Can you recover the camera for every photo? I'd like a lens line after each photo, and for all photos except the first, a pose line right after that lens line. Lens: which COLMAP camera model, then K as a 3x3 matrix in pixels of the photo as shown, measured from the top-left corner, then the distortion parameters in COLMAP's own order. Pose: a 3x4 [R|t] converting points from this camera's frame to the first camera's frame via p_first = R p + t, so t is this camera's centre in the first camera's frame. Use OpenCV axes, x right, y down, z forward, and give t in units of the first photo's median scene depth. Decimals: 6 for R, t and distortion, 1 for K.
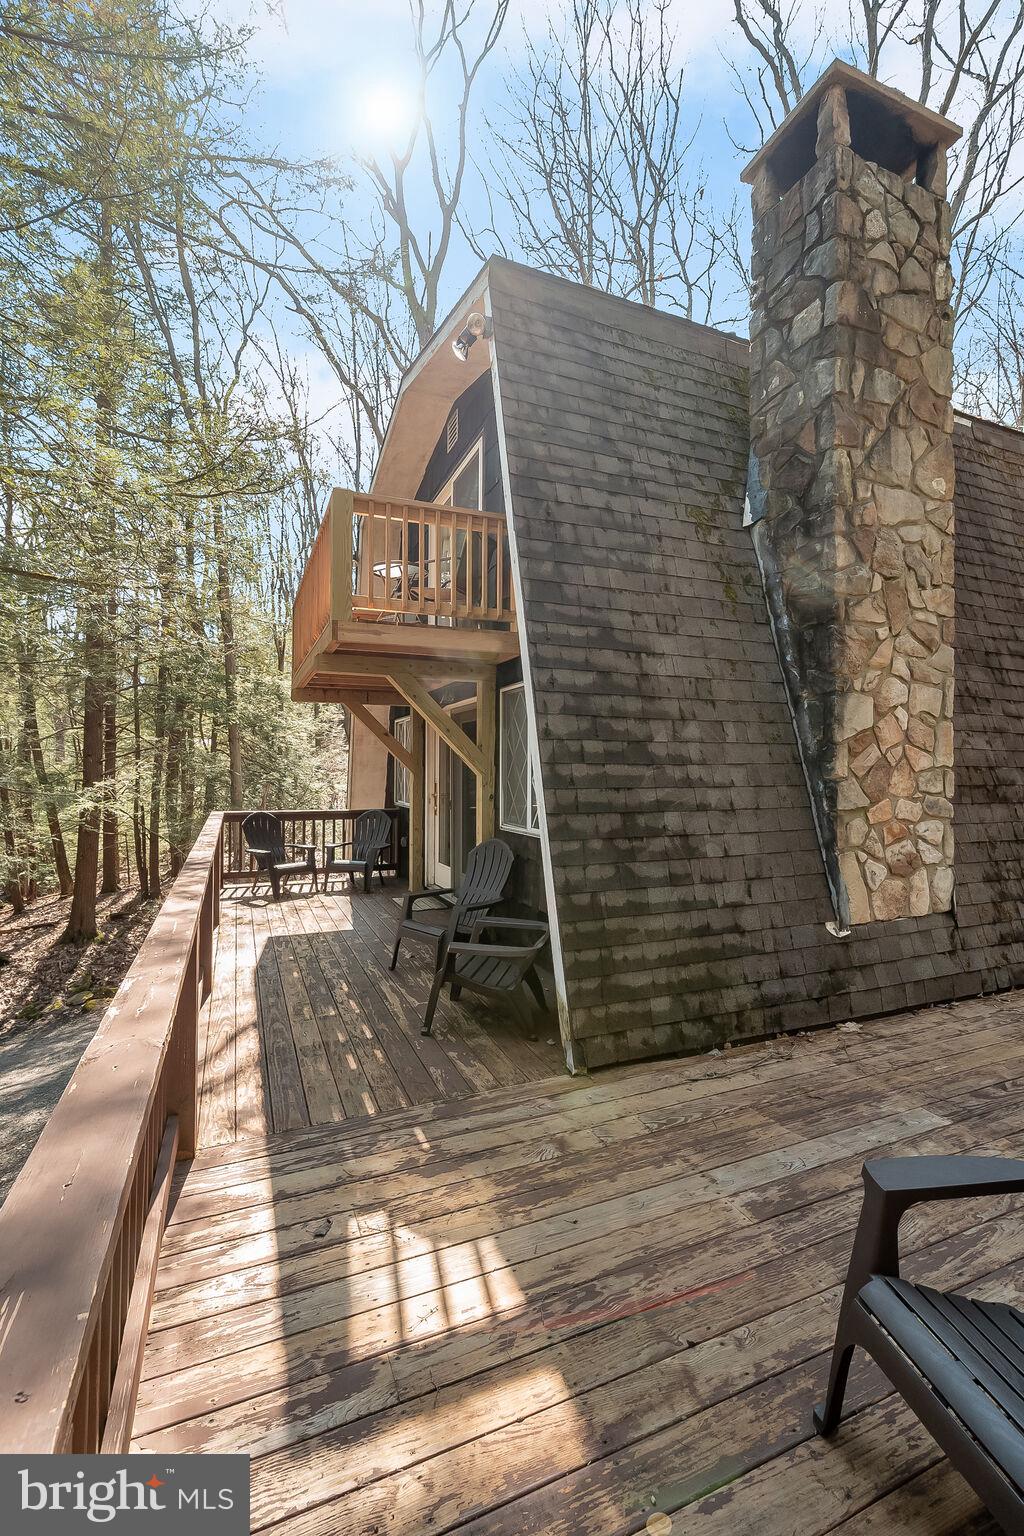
lens RADIAL K [[643.2, 0, 508.9], [0, 643.2, 762.9], [0, 0, 1]] dist [-0.002435, 0.000202]
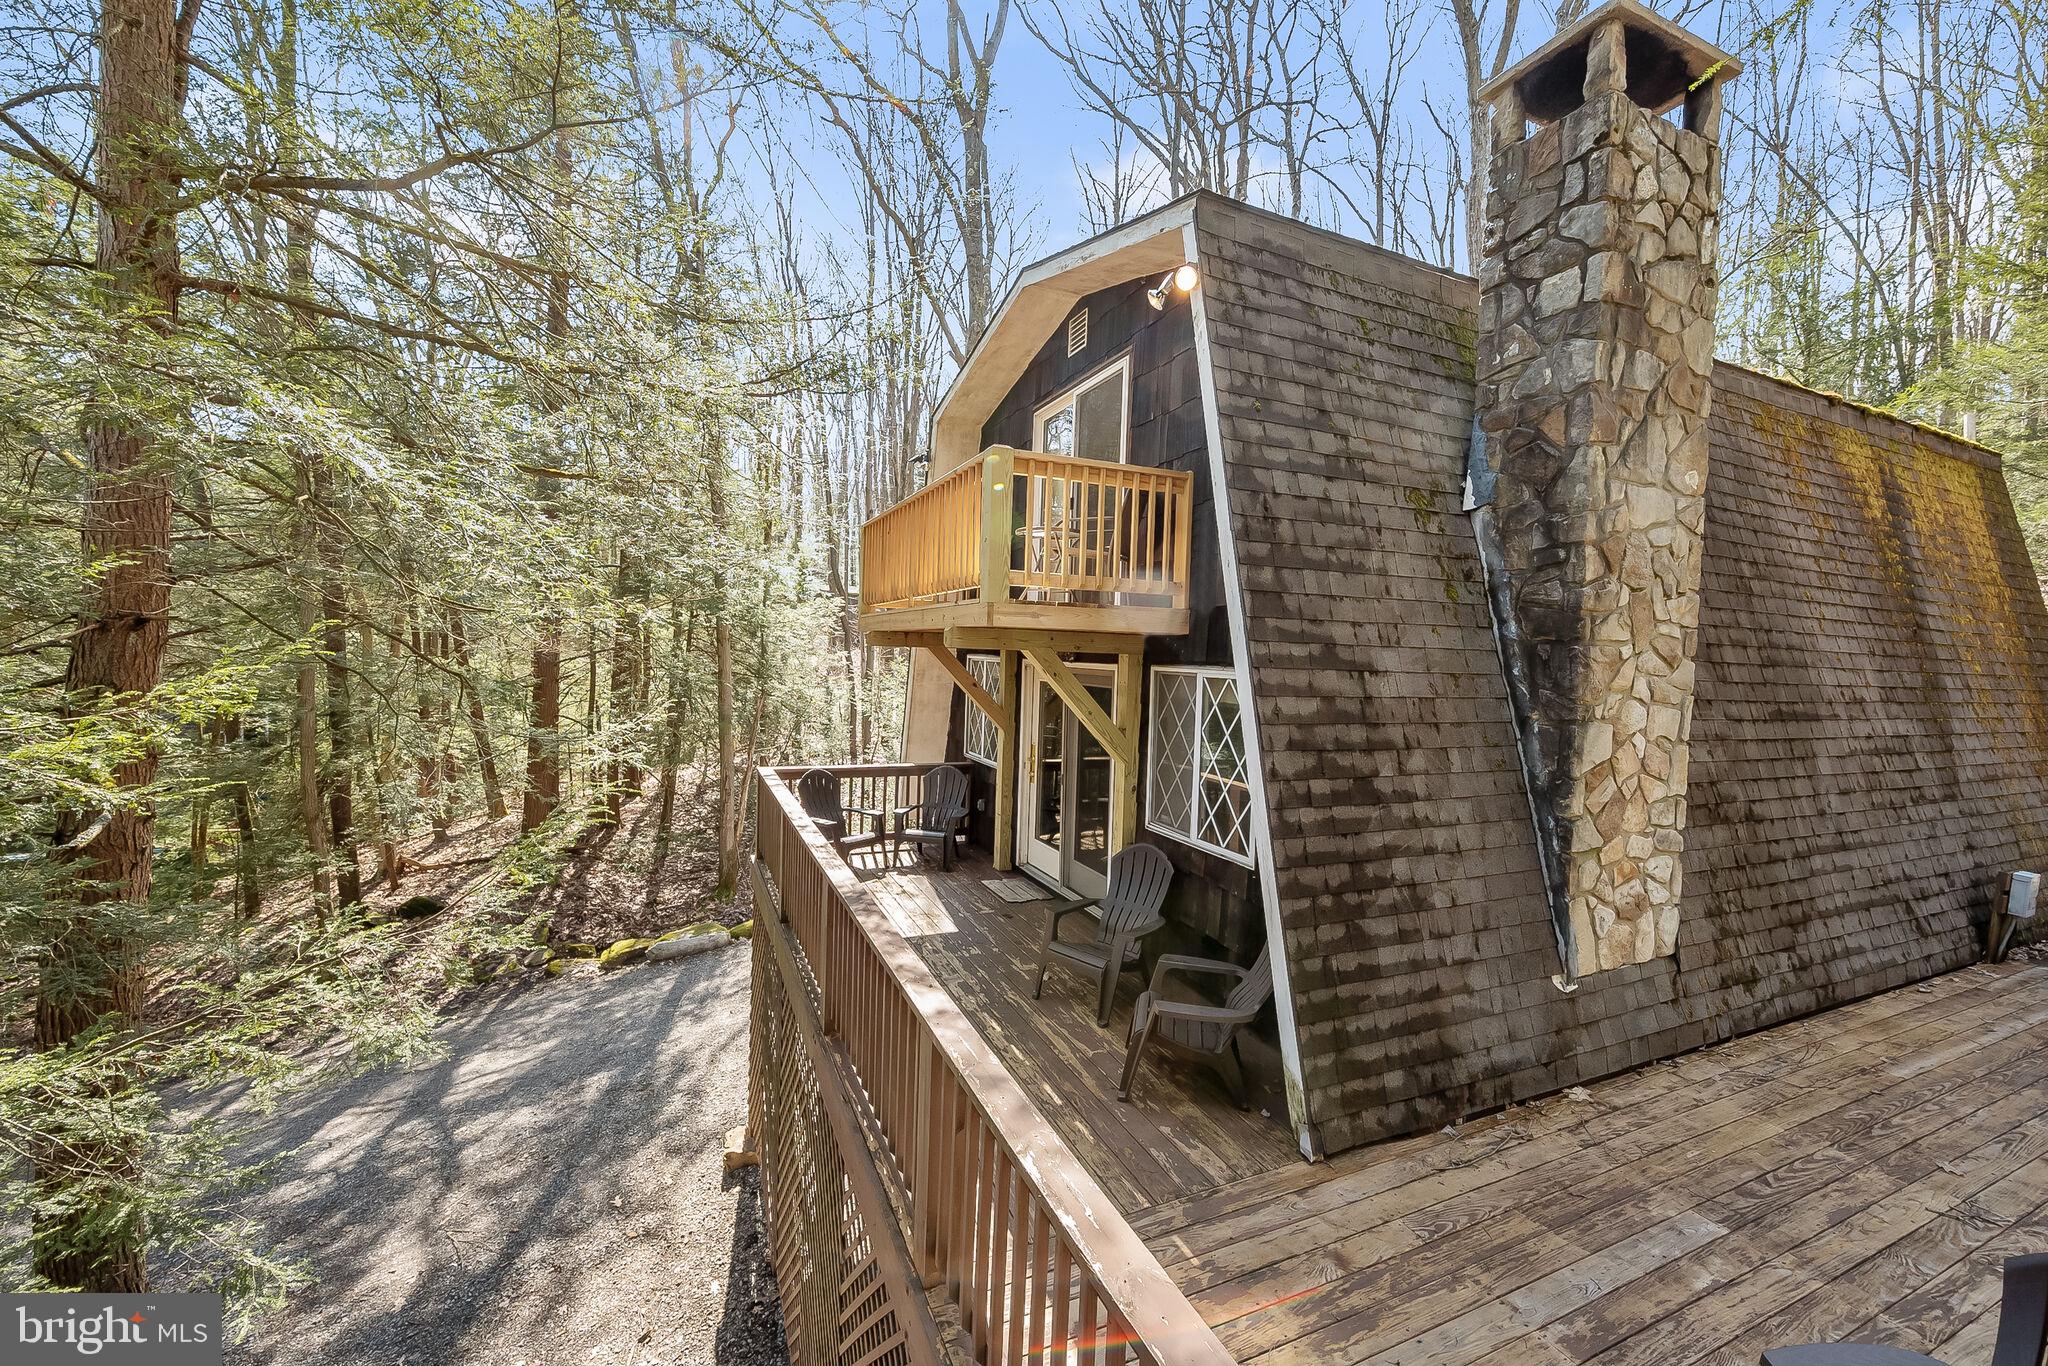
lens RADIAL K [[797.0, 0, 1037.7], [0, 797.0, 674.8], [0, 0, 1]] dist [-0.002450, -0.000095]
pose [[0.999048, 0.029000, 0.032592, -0.271050], [-0.030262, 0.998785, 0.038904, -0.190507], [-0.031424, -0.039853, 0.998711, -0.078079]]
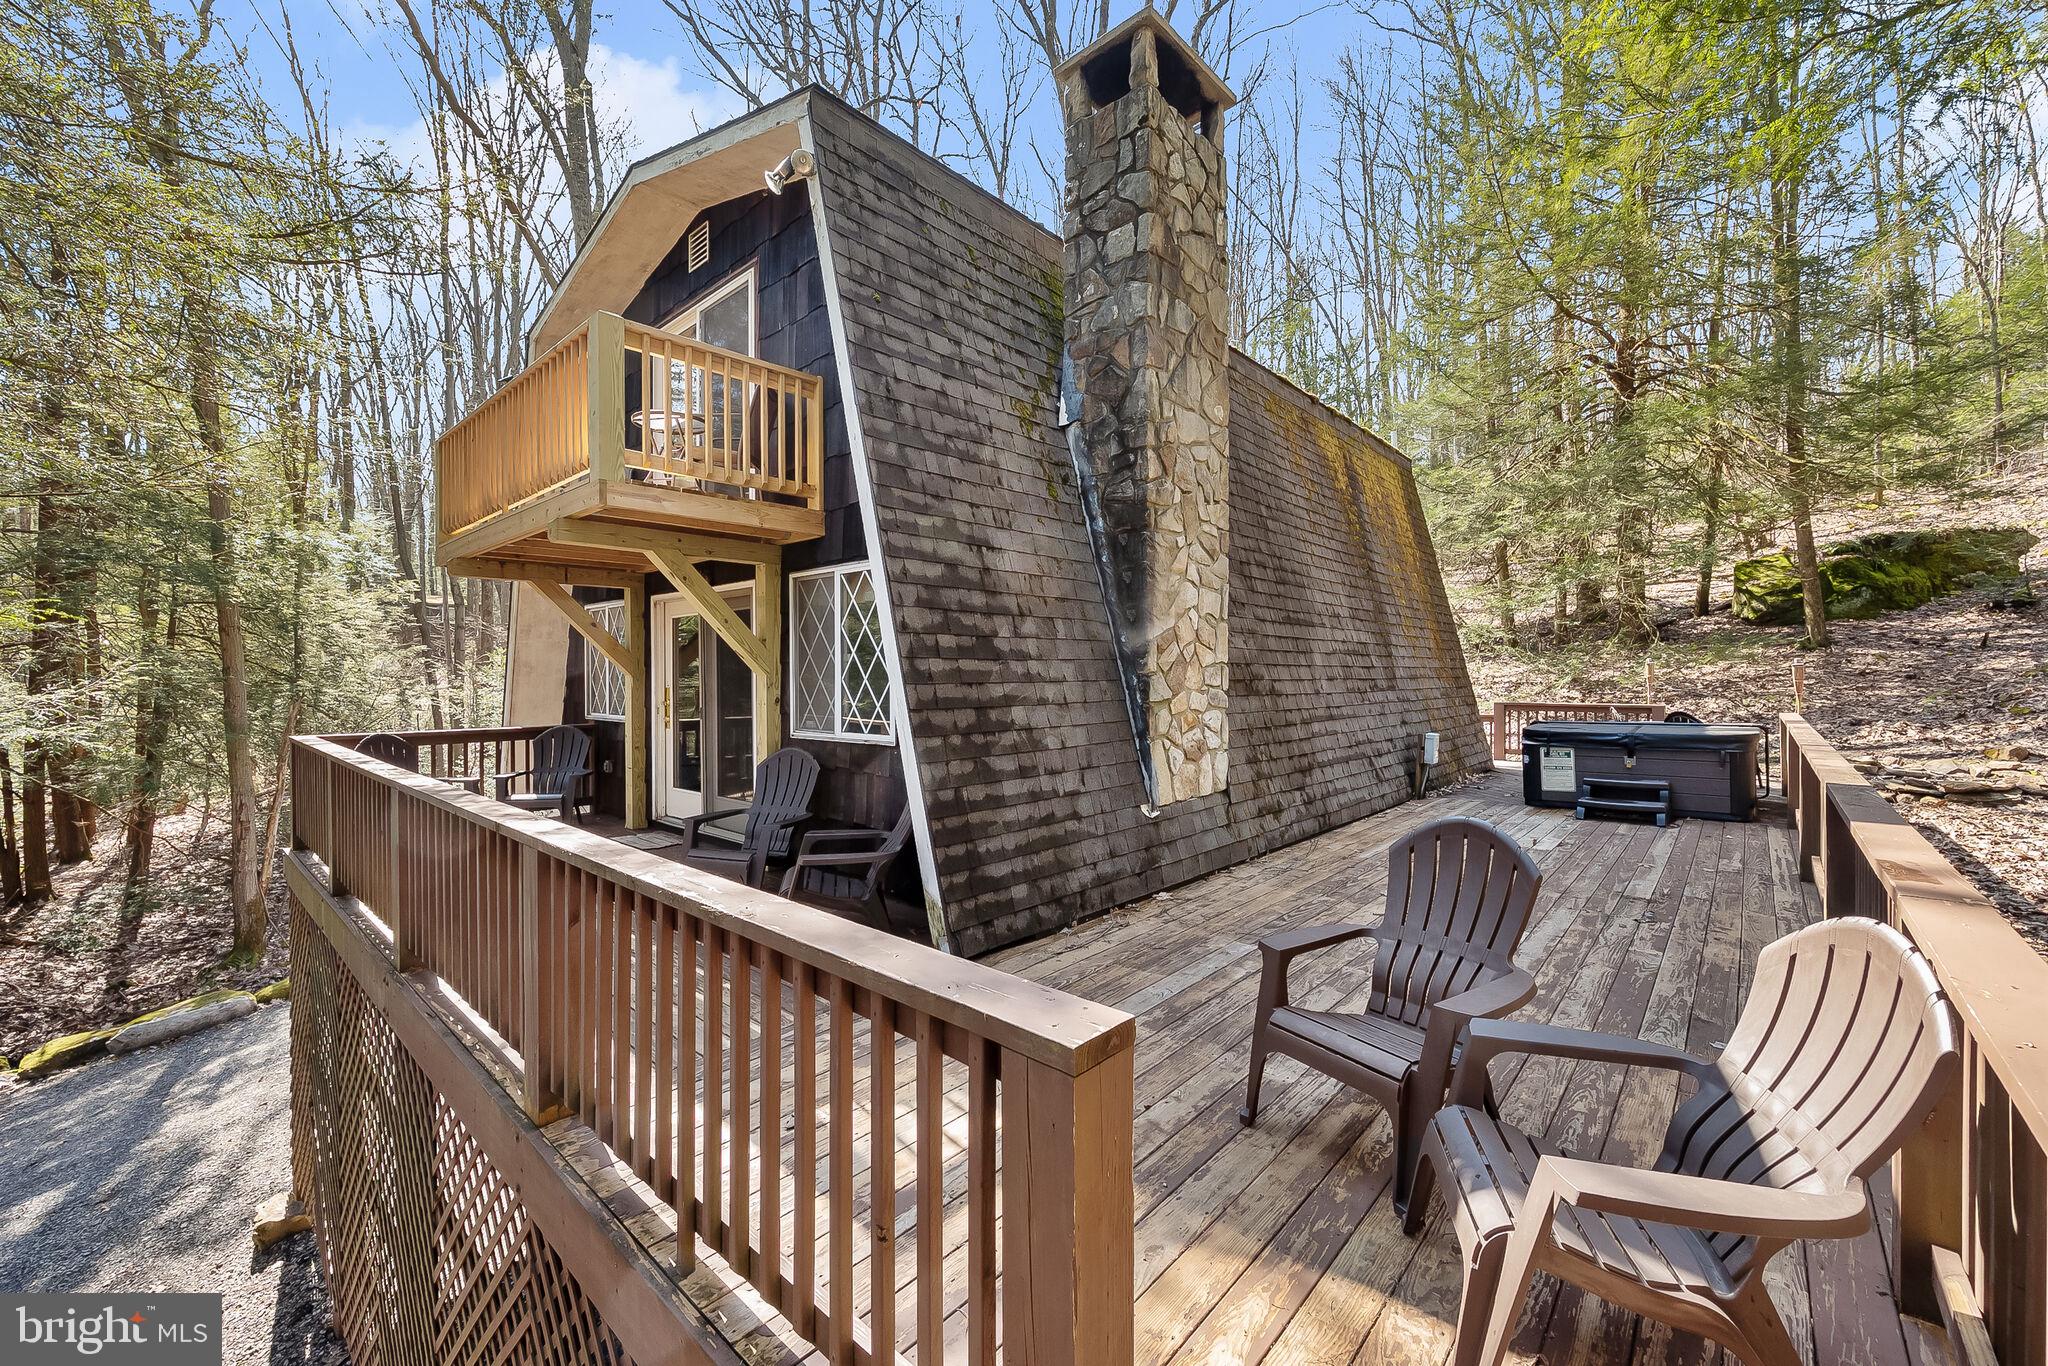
lens RADIAL K [[798.2, 0, 1024.8], [0, 798.2, 679.0], [0, 0, 1]] dist [-0.001686, -0.000365]
pose [[0.905109, -0.009046, 0.425083, -0.249091], [0.002655, 0.999874, 0.015623, 0.012375], [-0.425171, -0.013011, 0.905020, -0.132257]]
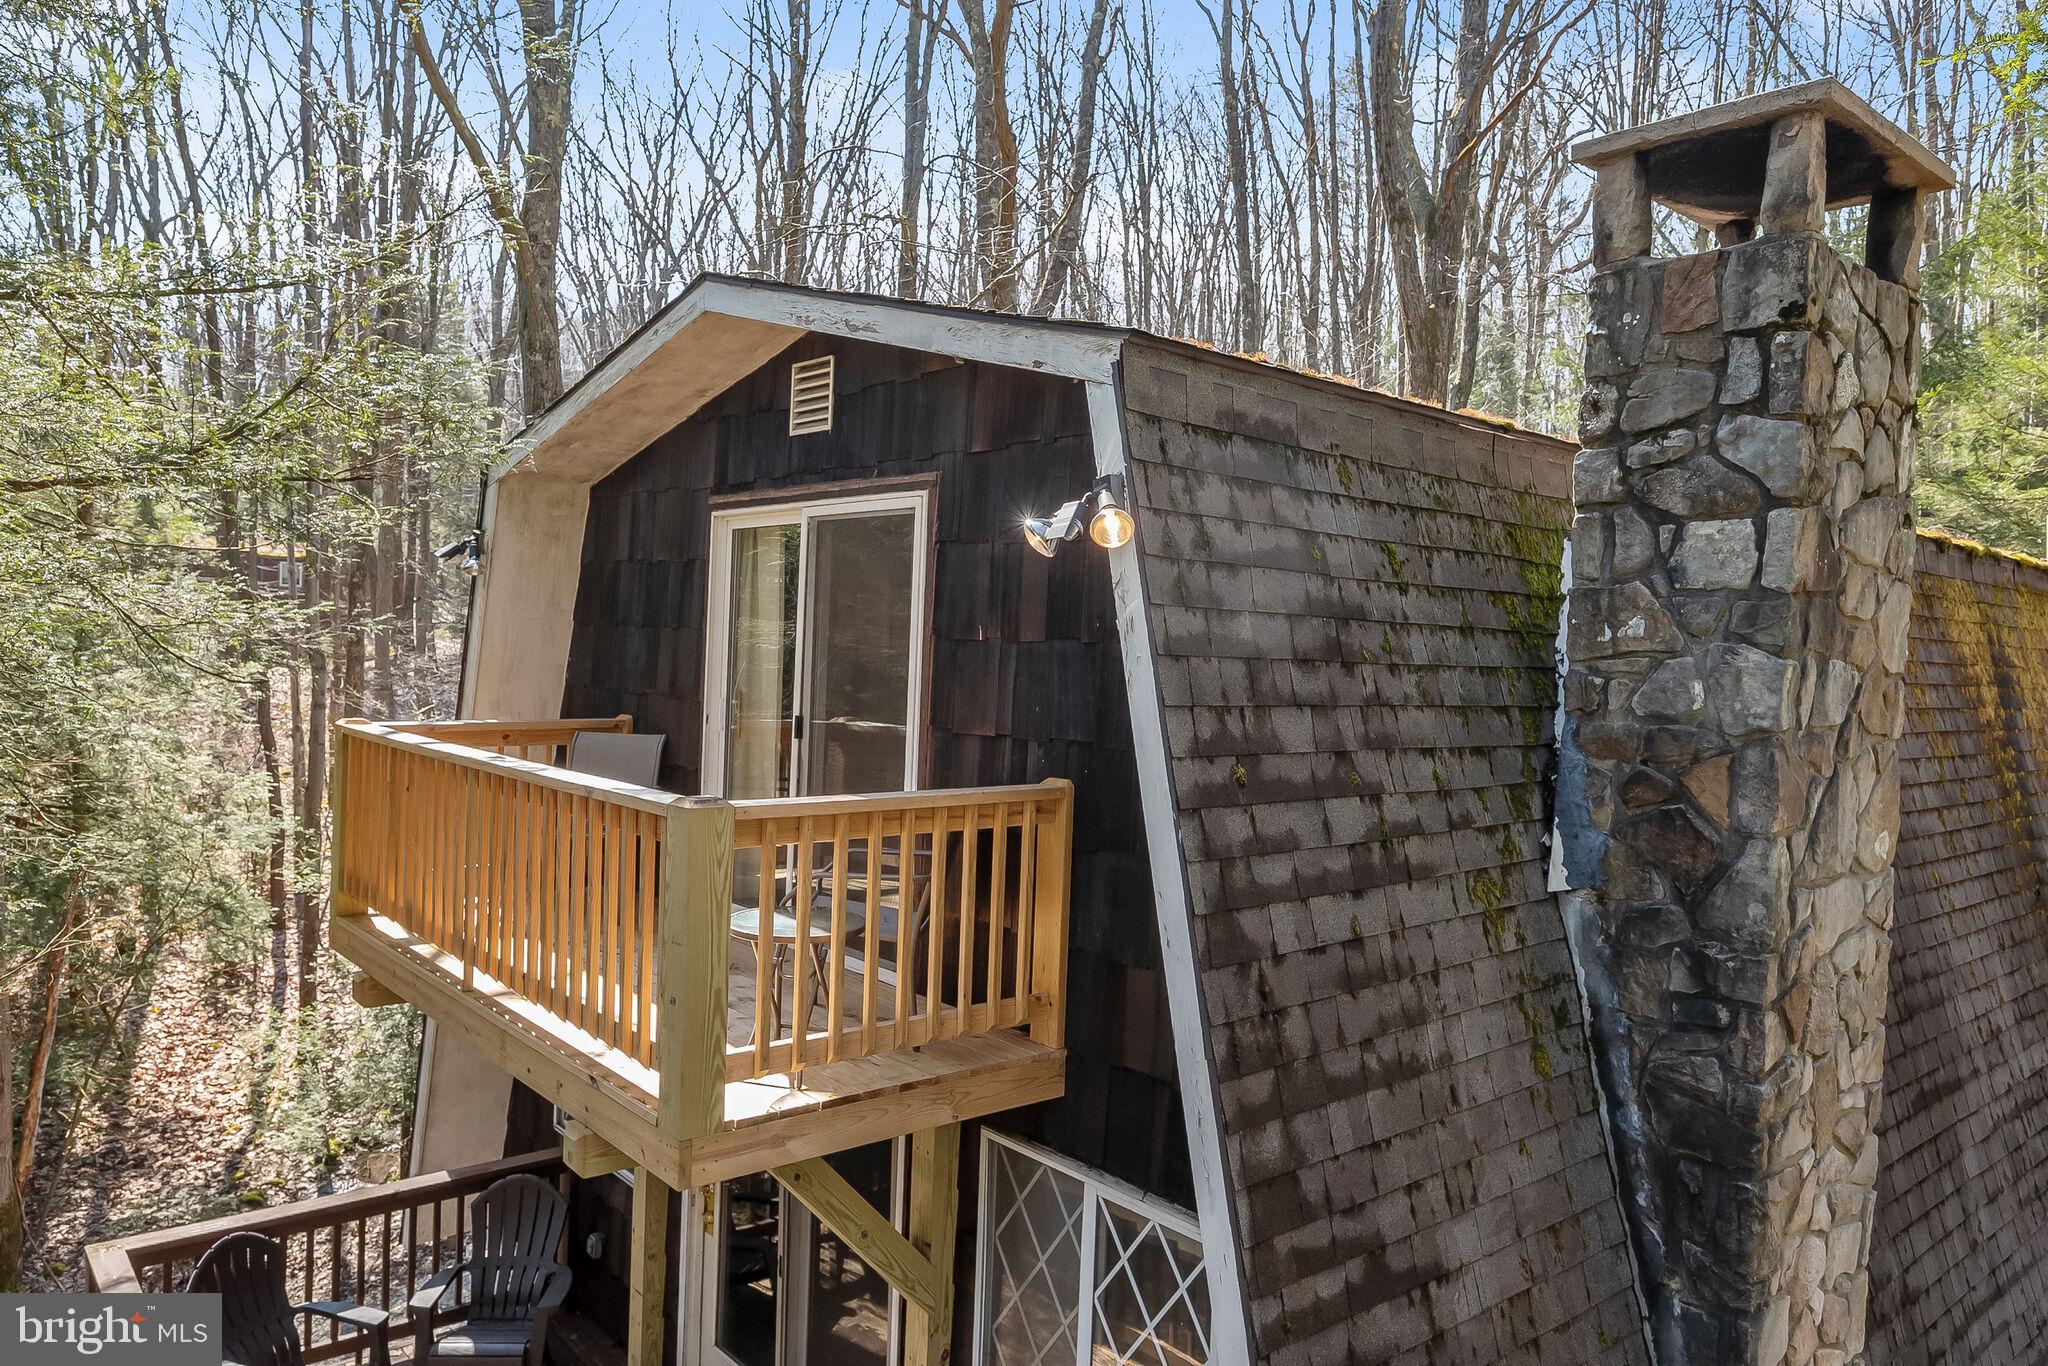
lens RADIAL K [[1359.9, 0, 1024.0], [0, 1359.9, 683.0], [0, 0, 1]] dist [-0.004201, -0.000487]
pose [[0.950133, 0.025508, 0.310801, -0.385328], [-0.038477, 0.998623, 0.035668, -0.616189], [-0.309463, -0.045848, 0.949806, 0.164025]]
